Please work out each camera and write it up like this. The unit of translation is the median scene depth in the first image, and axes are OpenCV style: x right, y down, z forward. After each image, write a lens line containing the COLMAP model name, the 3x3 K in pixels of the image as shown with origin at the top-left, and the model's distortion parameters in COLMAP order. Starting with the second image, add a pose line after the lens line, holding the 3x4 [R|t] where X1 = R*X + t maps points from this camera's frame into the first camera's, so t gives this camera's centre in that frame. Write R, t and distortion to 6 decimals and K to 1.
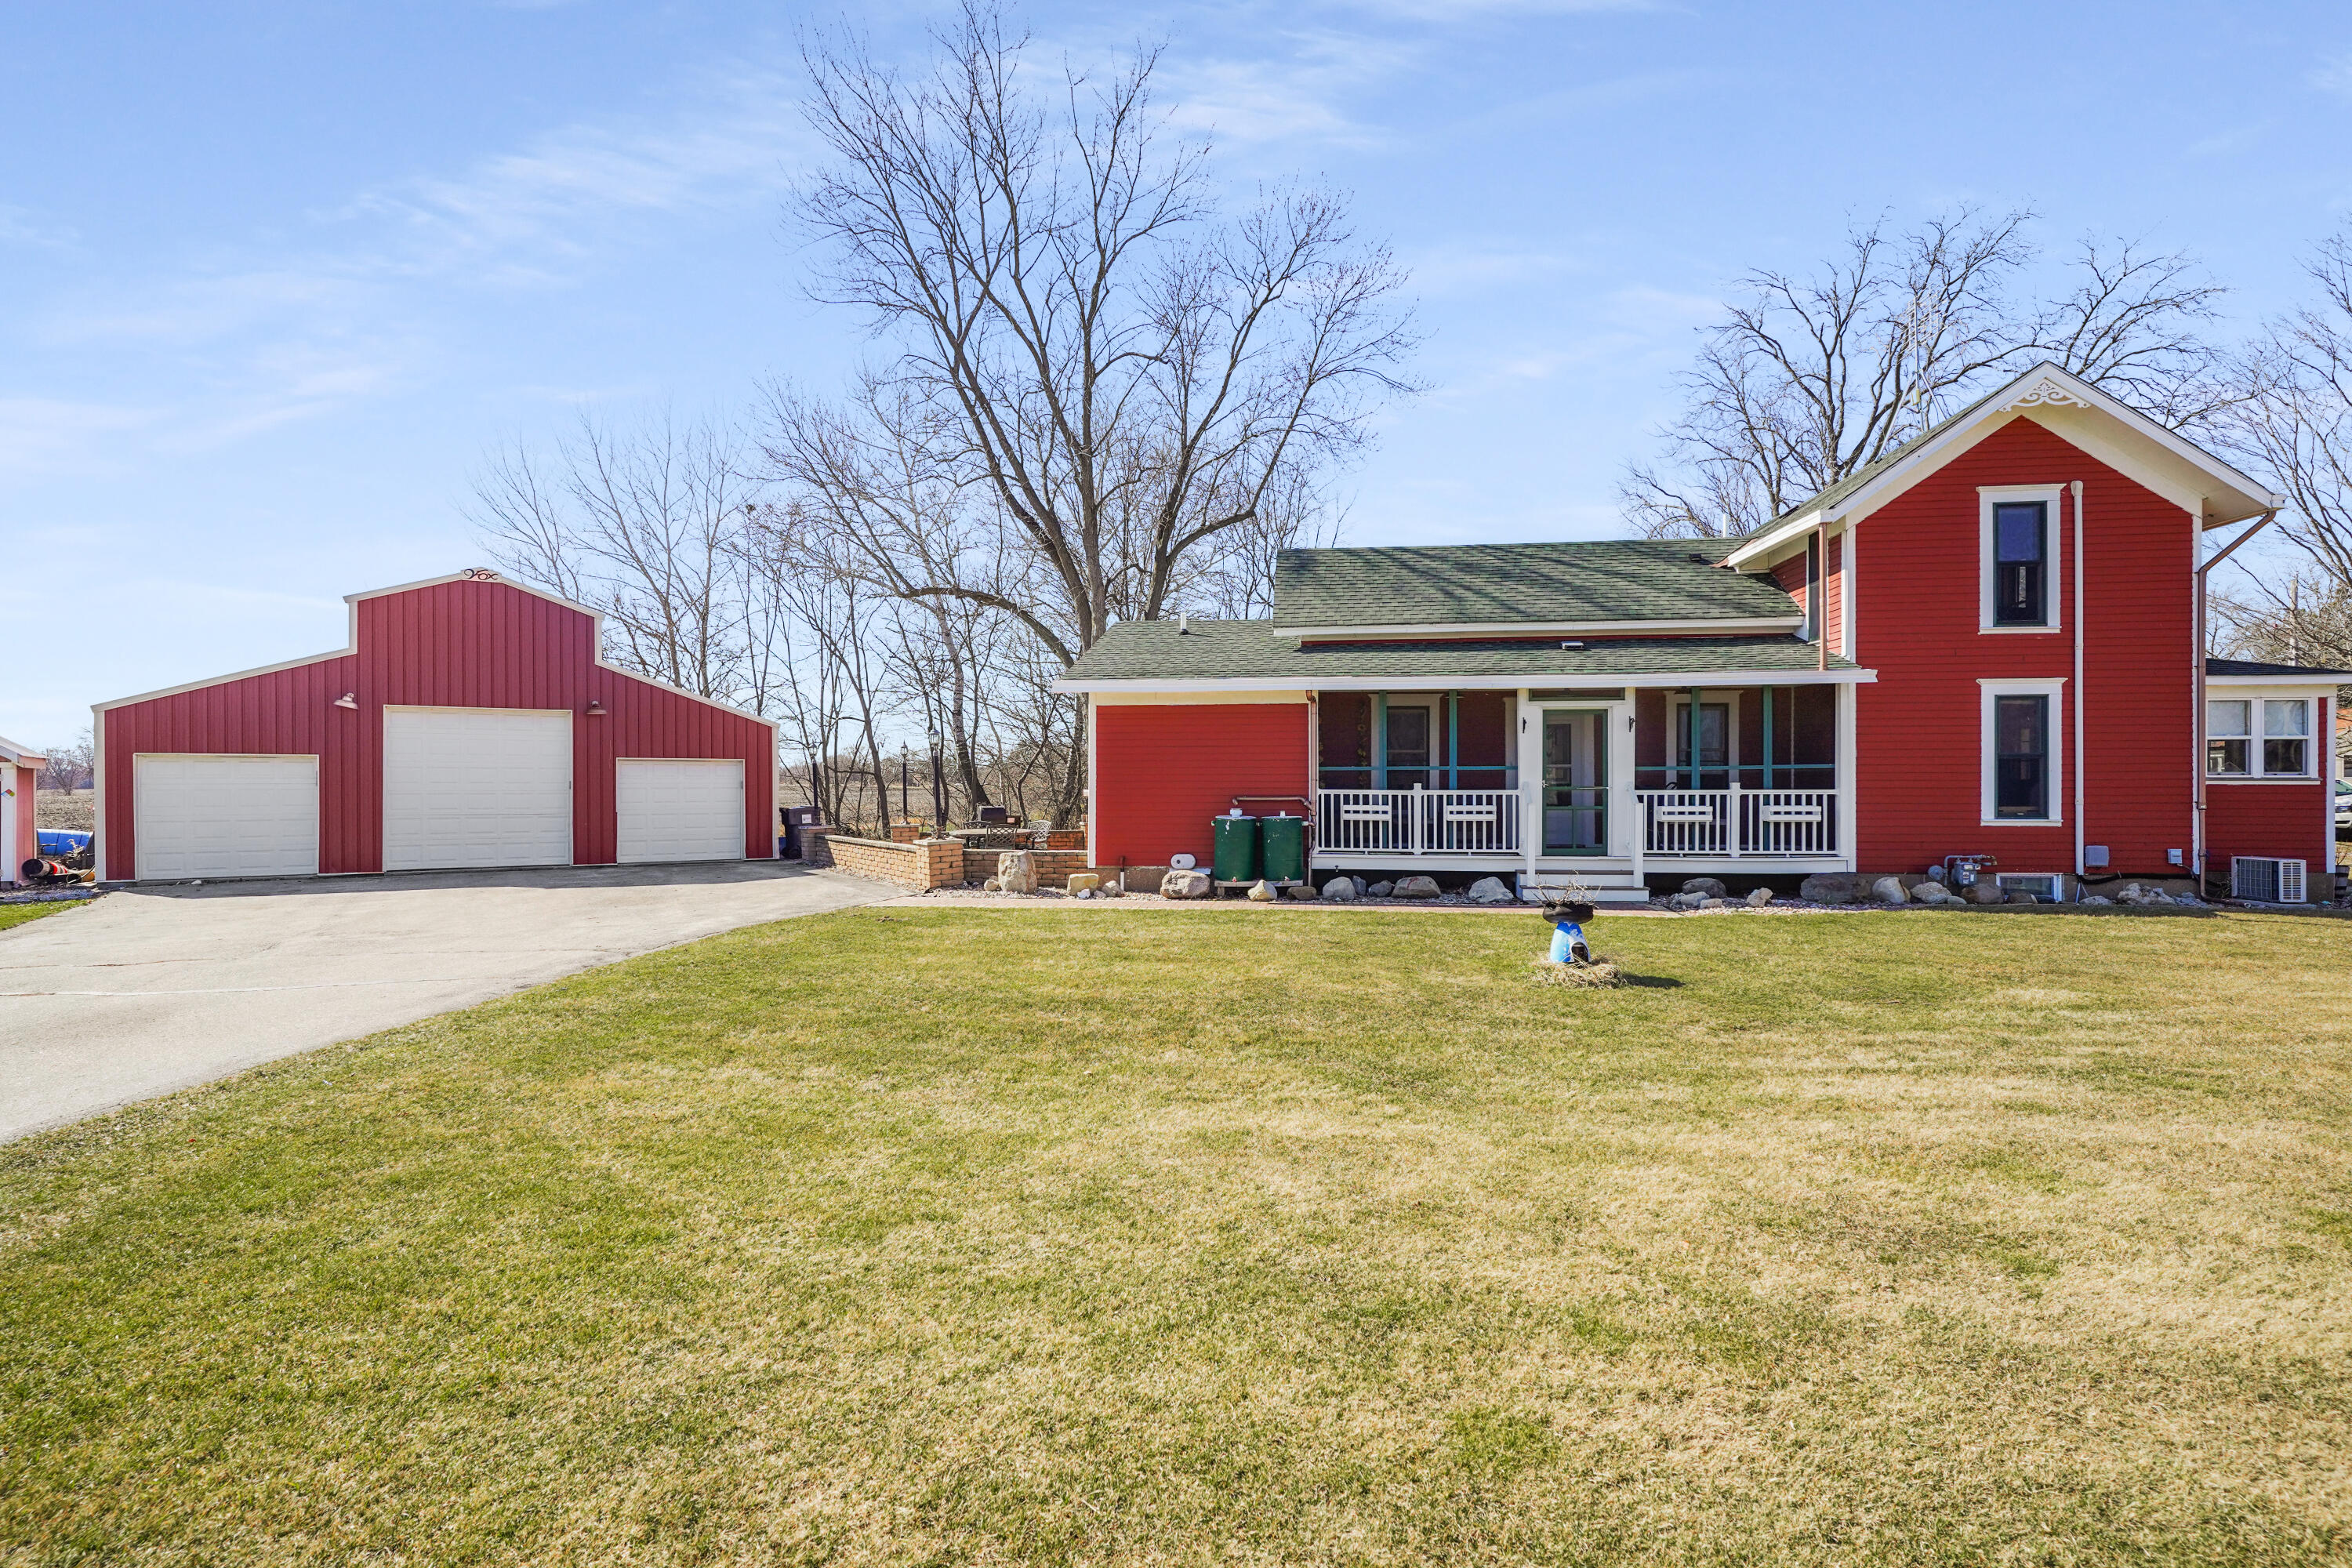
lens RADIAL K [[1134.3, 0, 1176.0], [0, 1134.3, 784.0], [0, 0, 1]] dist [0.002088, -0.001740]
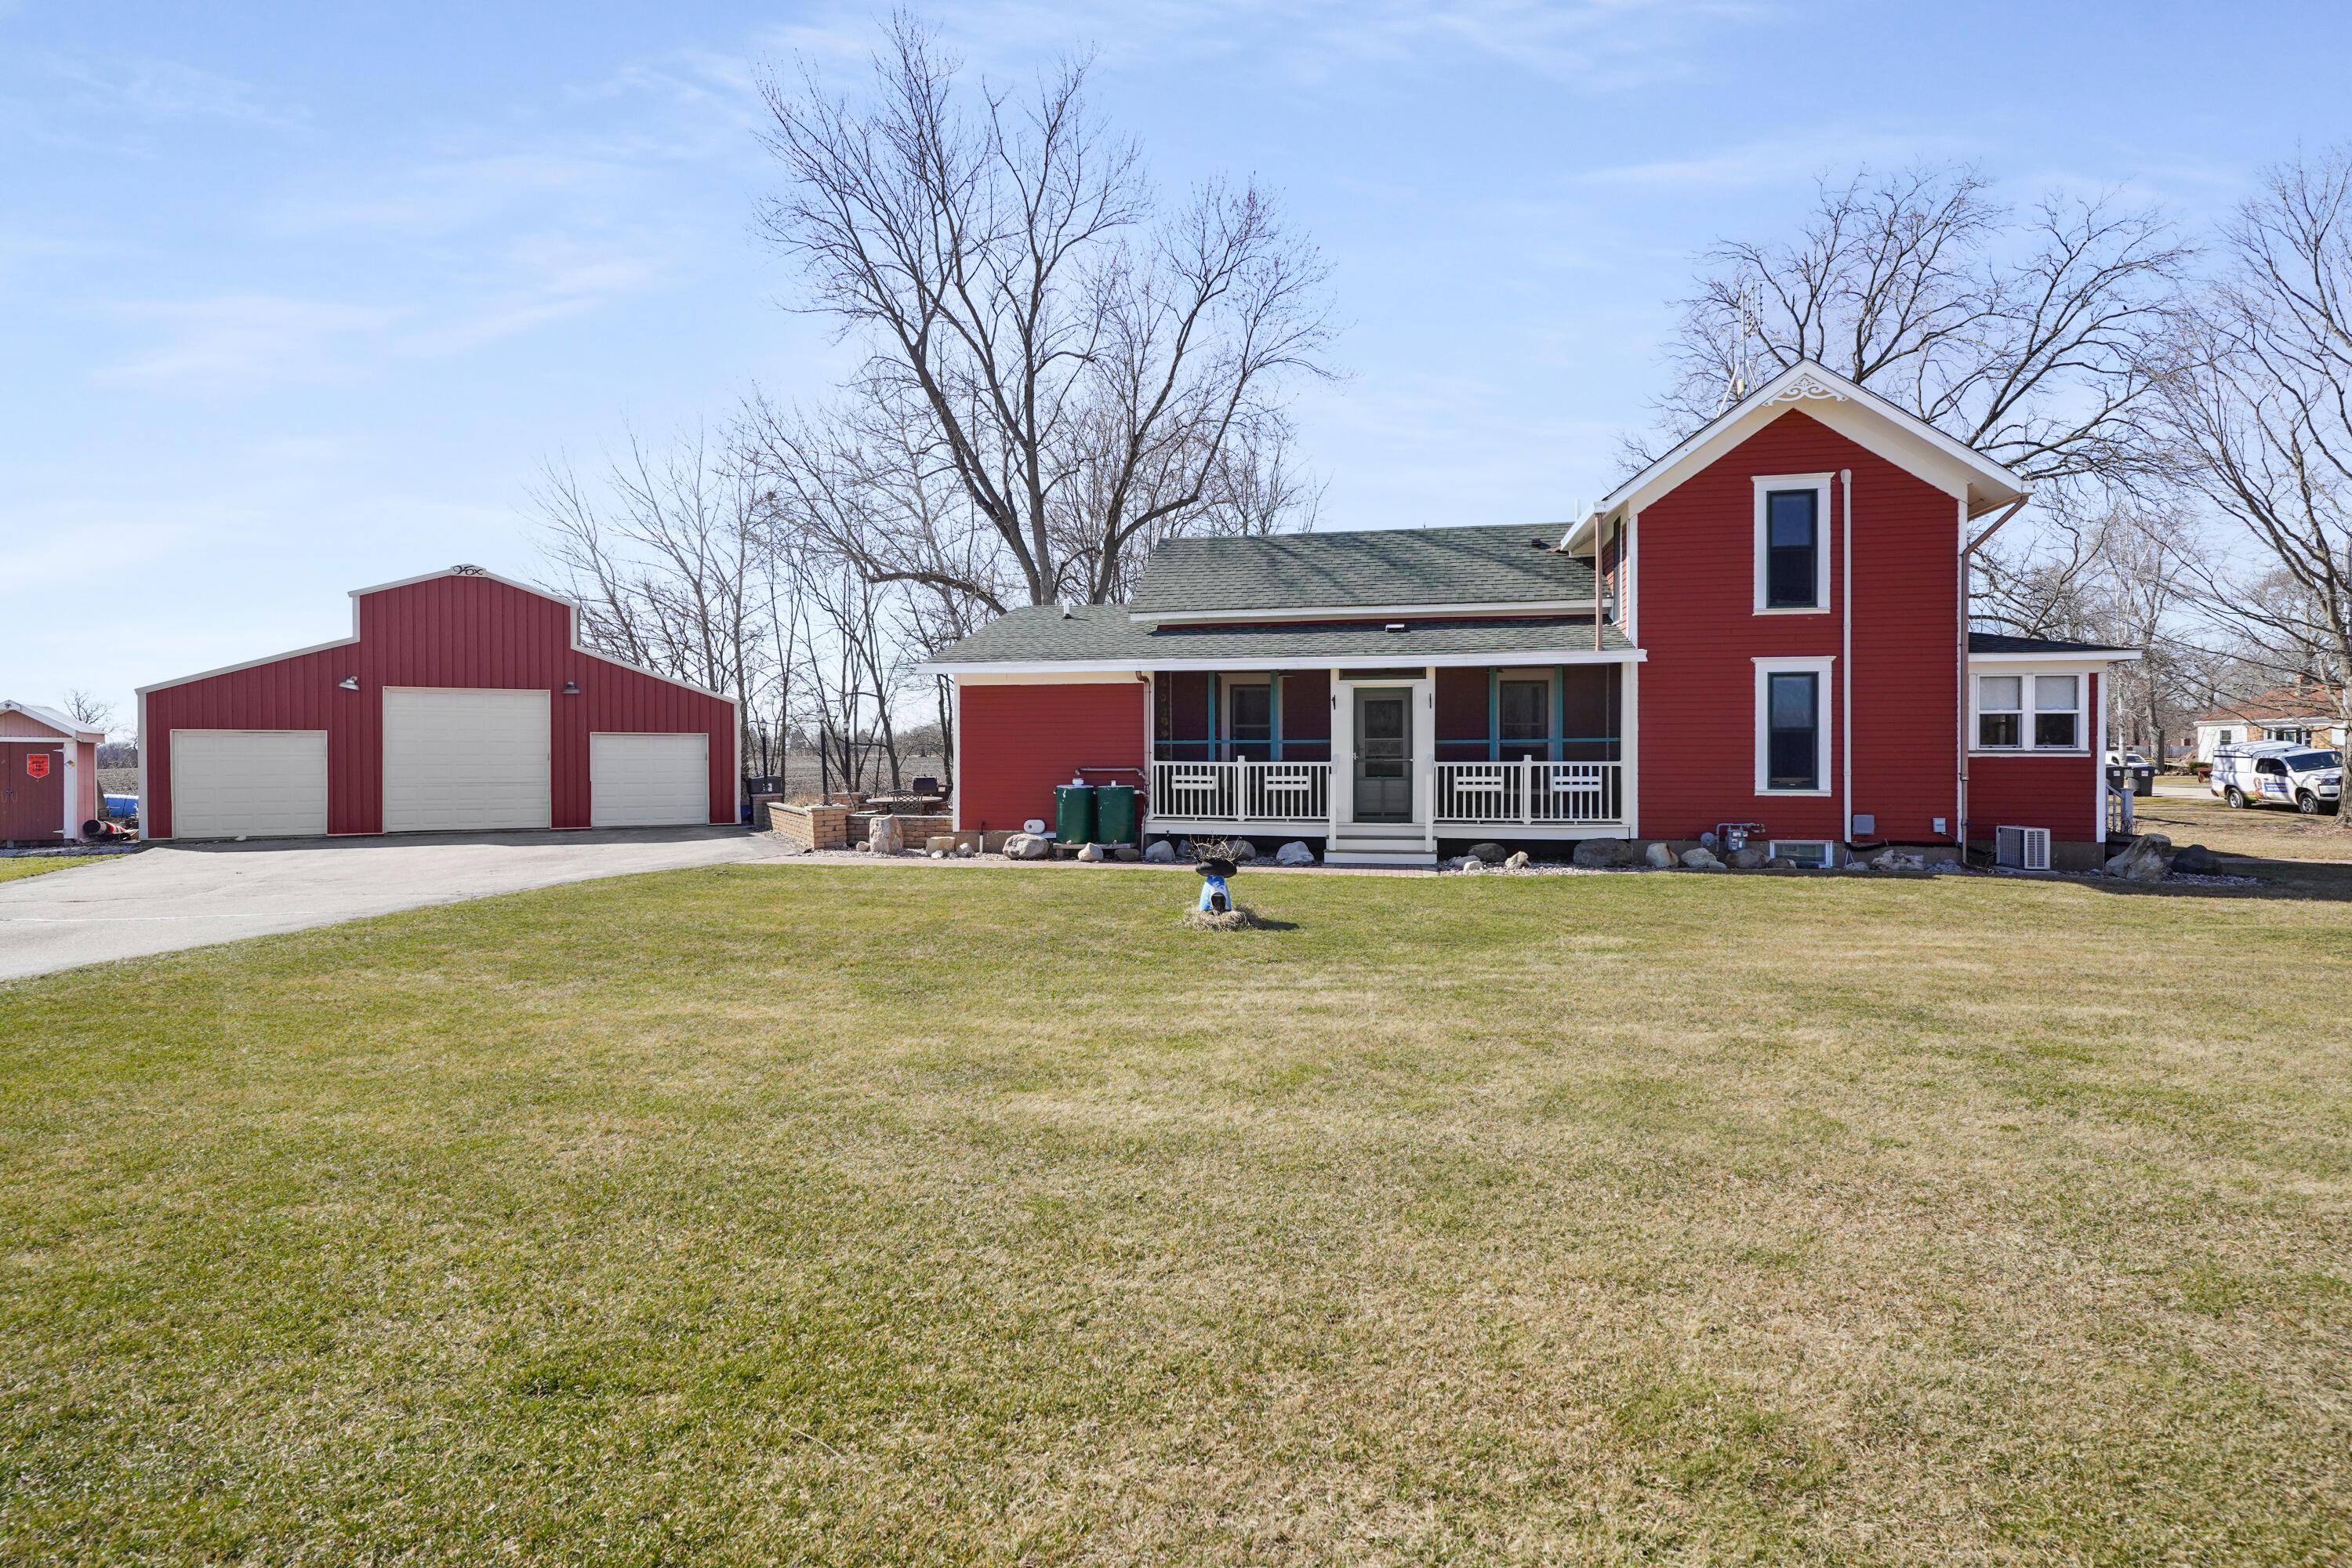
lens RADIAL K [[1138.5, 0, 1173.7], [0, 1138.5, 761.6], [0, 0, 1]] dist [0.002489, -0.000921]
pose [[0.996832, 0.000550, -0.079529, 0.236553], [-0.000123, 0.999986, 0.005381, -0.000763], [0.079531, -0.005355, 0.996818, -0.099842]]
